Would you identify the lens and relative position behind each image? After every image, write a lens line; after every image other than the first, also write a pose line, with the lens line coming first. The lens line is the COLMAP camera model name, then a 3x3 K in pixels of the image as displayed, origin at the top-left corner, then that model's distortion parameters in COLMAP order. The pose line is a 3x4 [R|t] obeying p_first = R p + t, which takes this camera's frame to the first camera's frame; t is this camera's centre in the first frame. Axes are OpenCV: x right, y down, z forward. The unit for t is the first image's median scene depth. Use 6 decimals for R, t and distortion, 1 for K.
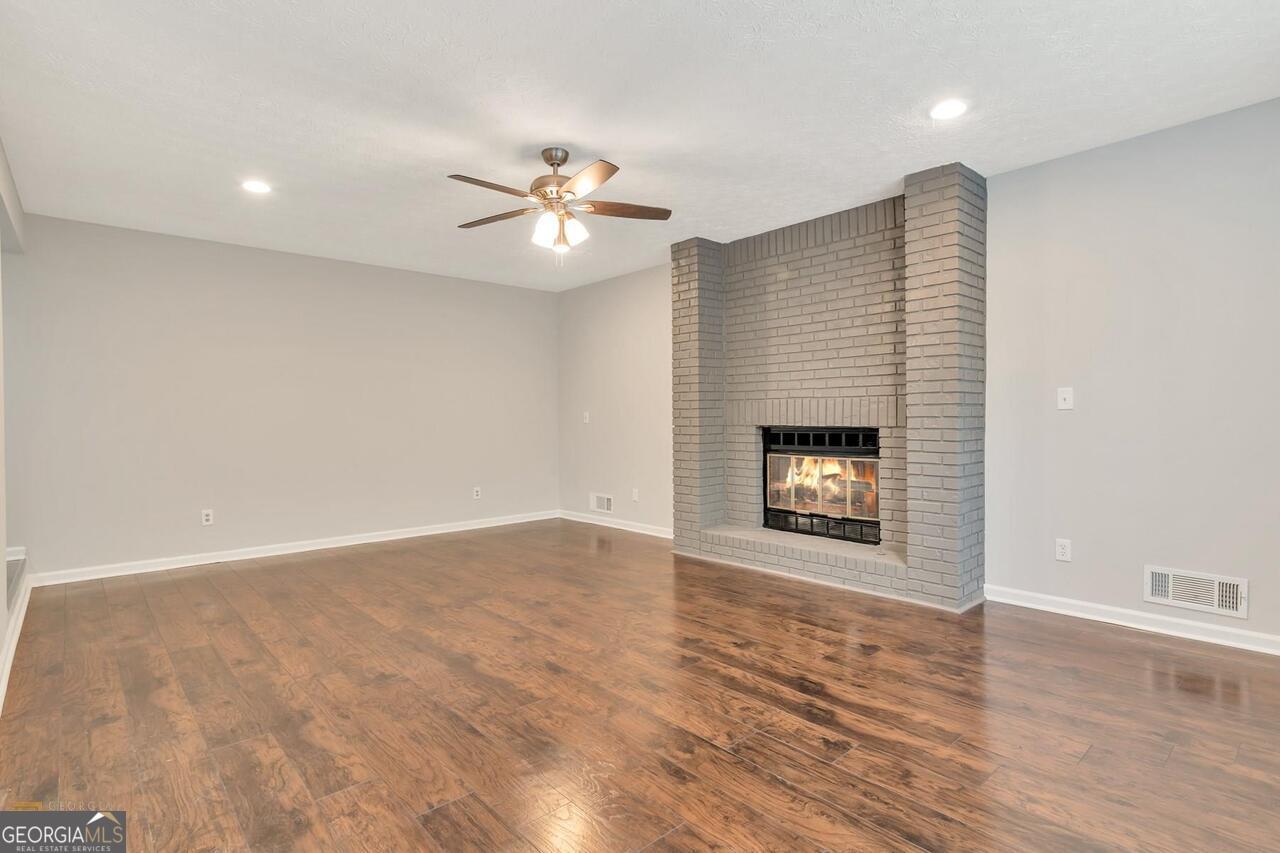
lens RADIAL K [[636.0, 0, 634.5], [0, 636.0, 425.3], [0, 0, 1]] dist [-0.018315, 0.015596]
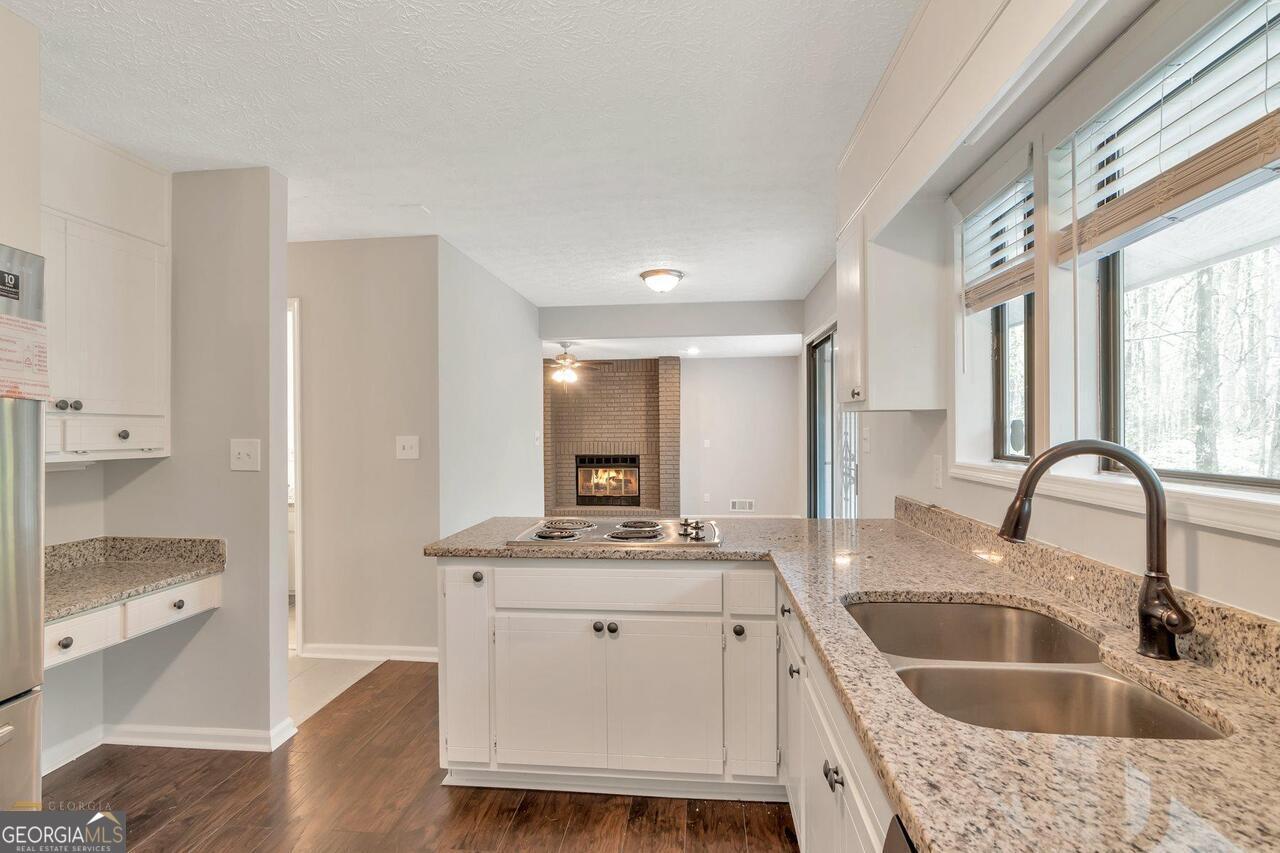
lens RADIAL K [[636.0, 0, 634.5], [0, 636.0, 425.3], [0, 0, 1]] dist [-0.018315, 0.015596]
pose [[0.736284, 0.007057, 0.676636, -1.226878], [0.010429, 0.999709, -0.021774, -0.055558], [-0.676592, 0.023088, 0.735996, -0.719567]]
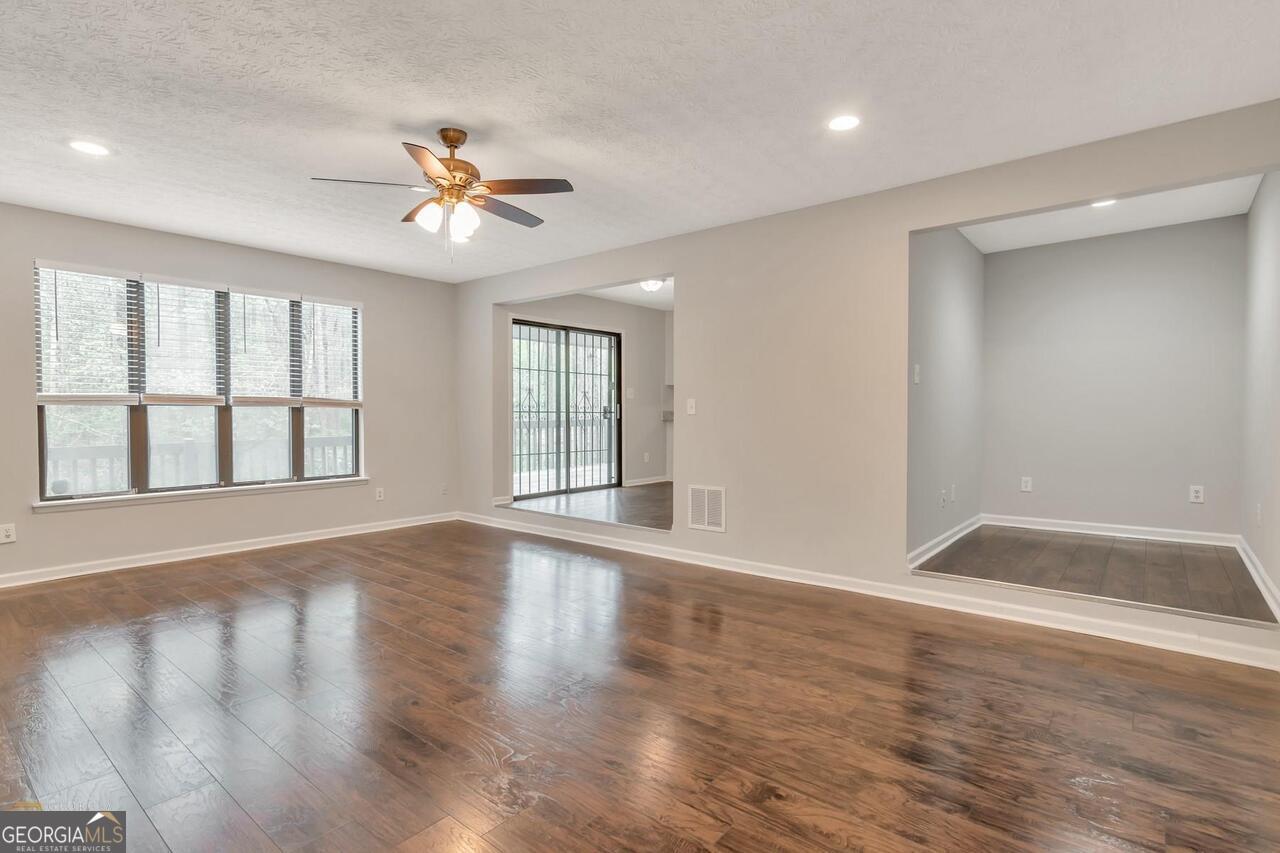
lens RADIAL K [[631.7, 0, 636.0], [0, 631.7, 428.8], [0, 0, 1]] dist [-0.015528, 0.014529]
pose [[-0.988361, 0.013386, -0.151539, -0.198410], [0.006696, 0.998984, 0.044572, -0.031365], [0.151982, 0.043038, -0.987446, 1.584925]]
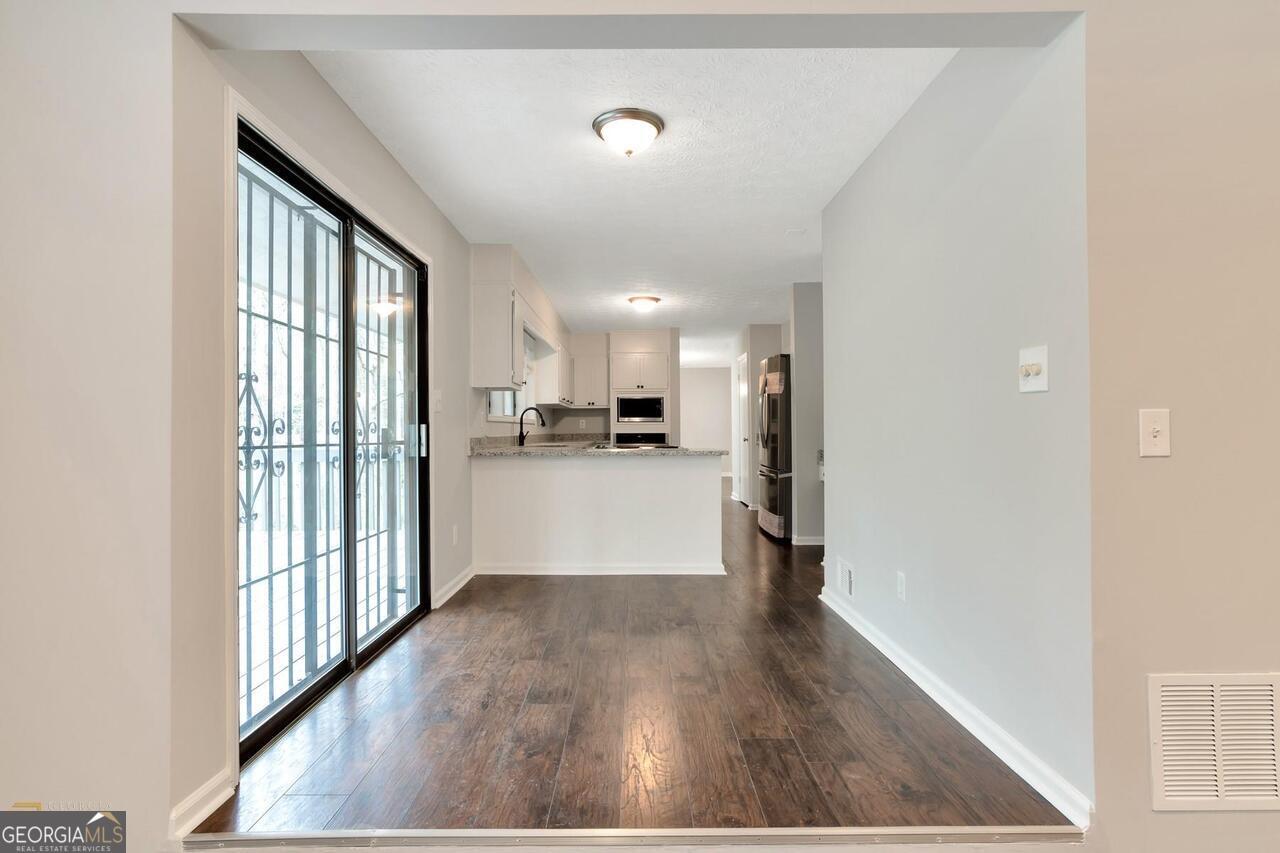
lens RADIAL K [[636.0, 0, 634.5], [0, 636.0, 425.3], [0, 0, 1]] dist [-0.018315, 0.015596]
pose [[-0.658863, 0.005205, -0.752245, 0.012697], [-0.001378, 0.999966, 0.008125, -0.025434], [0.752262, 0.006390, -0.658833, 0.462504]]
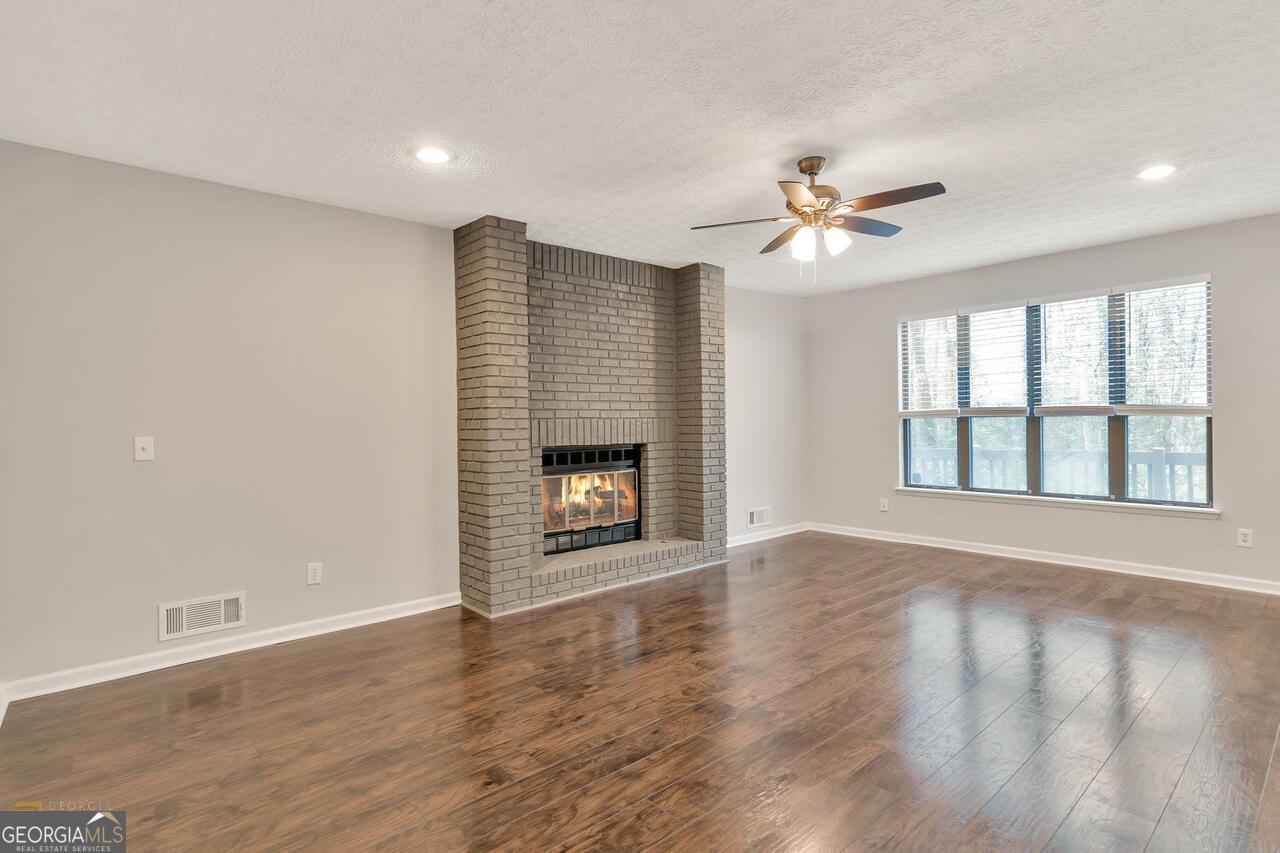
lens RADIAL K [[636.0, 0, 634.5], [0, 636.0, 425.3], [0, 0, 1]] dist [-0.018315, 0.015596]
pose [[0.009577, 0.006936, 0.999930, -0.879813], [0.030305, 0.999515, -0.007224, -0.024210], [-0.999495, 0.030372, 0.009362, 1.027078]]
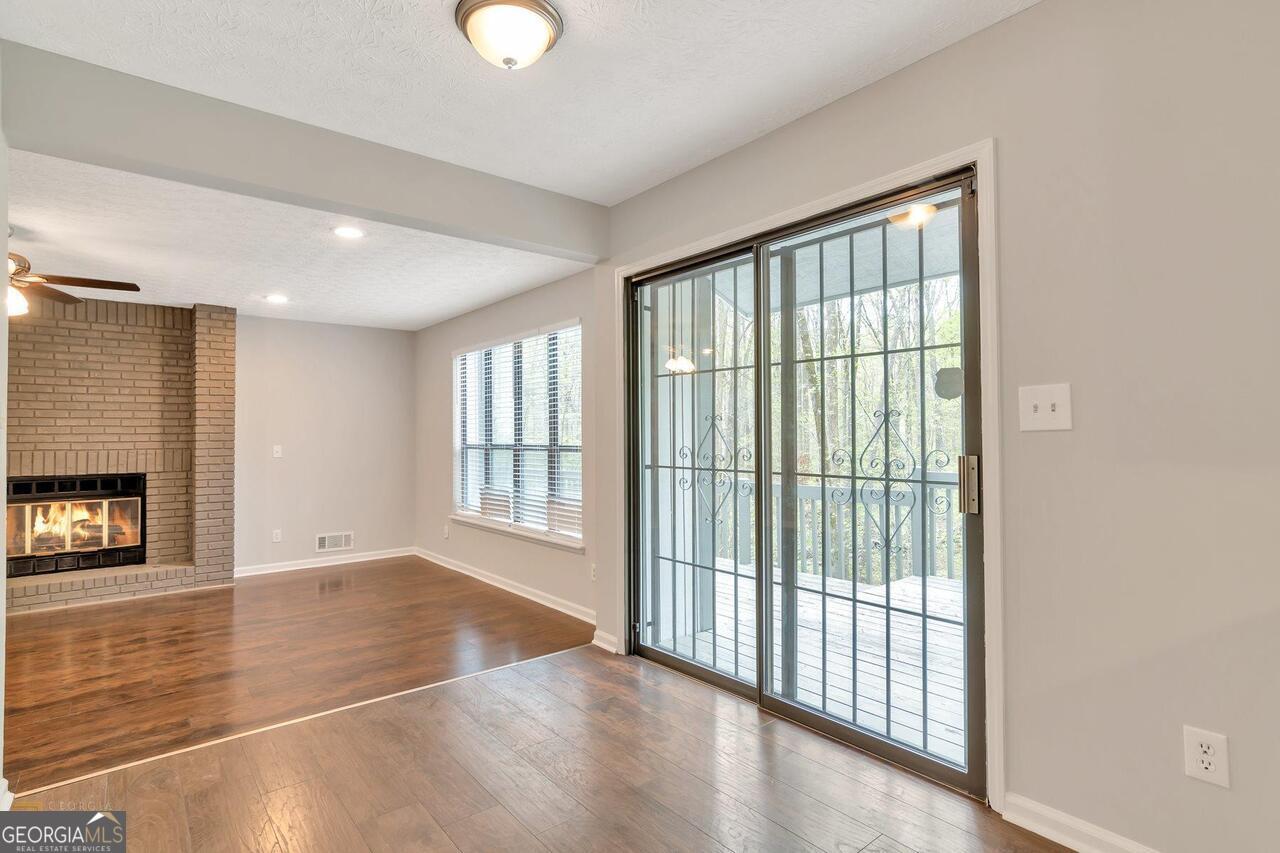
lens RADIAL K [[636.0, 0, 634.5], [0, 636.0, 425.3], [0, 0, 1]] dist [-0.018315, 0.015596]
pose [[0.039448, 0.027095, 0.998854, -0.910992], [0.024678, 0.999301, -0.028082, -0.034497], [-0.998917, 0.025757, 0.038752, -0.074417]]
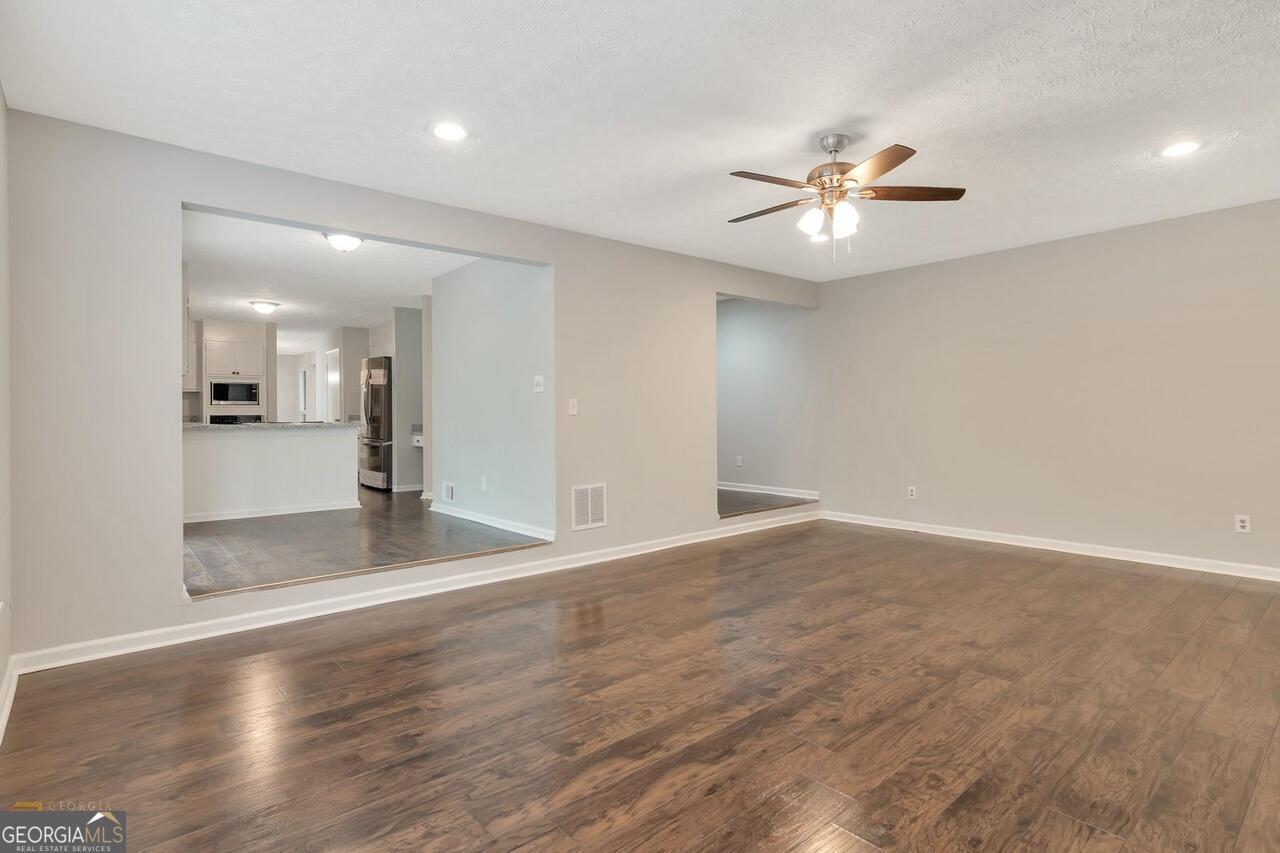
lens RADIAL K [[648.0, 0, 631.3], [0, 648.0, 405.5], [0, 0, 1]] dist [-0.002419, 0.000358]
pose [[-0.022409, -0.004995, -0.999736, 0.694914], [-0.006880, 0.999965, -0.004842, -0.015972], [0.999725, 0.006770, -0.022443, 0.579616]]
